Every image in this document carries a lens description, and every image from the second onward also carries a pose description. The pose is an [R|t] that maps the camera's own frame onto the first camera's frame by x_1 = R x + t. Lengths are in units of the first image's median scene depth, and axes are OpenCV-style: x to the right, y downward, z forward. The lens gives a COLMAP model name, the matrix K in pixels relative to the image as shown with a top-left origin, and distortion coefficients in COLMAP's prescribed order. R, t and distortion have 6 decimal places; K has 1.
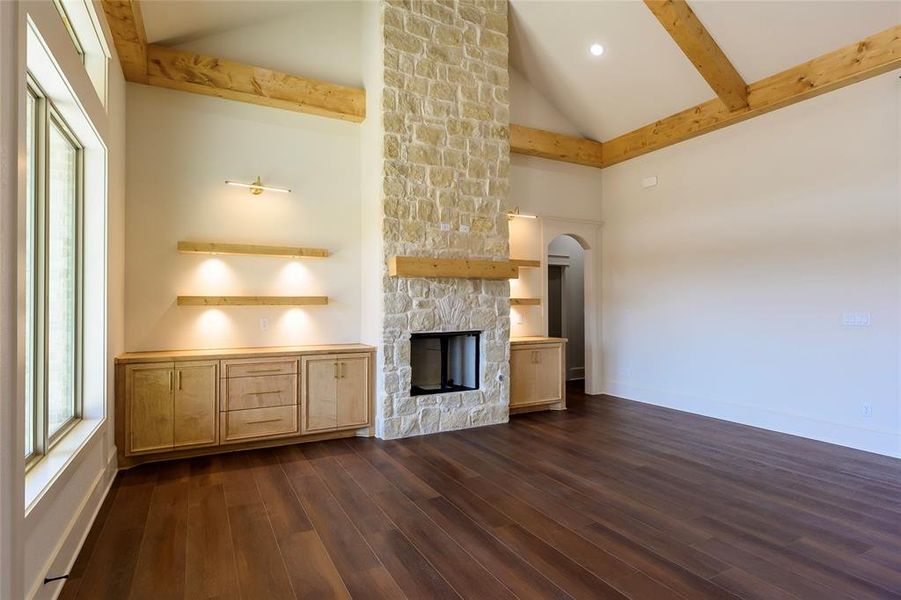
lens RADIAL K [[471.3, 0, 452.0], [0, 471.3, 299.3], [0, 0, 1]] dist [-0.003089, 0.000249]
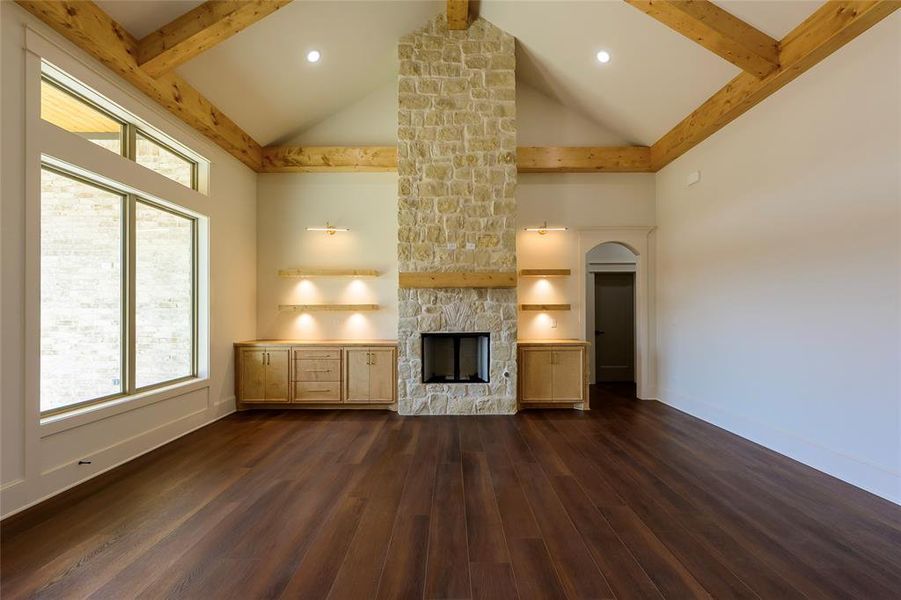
lens RADIAL K [[365.3, 0, 456.3], [0, 365.3, 308.5], [0, 0, 1]] dist [-0.001421, -0.000082]
pose [[0.884019, -0.004255, -0.467432, 0.445426], [0.006977, 0.999967, 0.004091, 0.003215], [0.467399, -0.006878, 0.884020, 0.180996]]
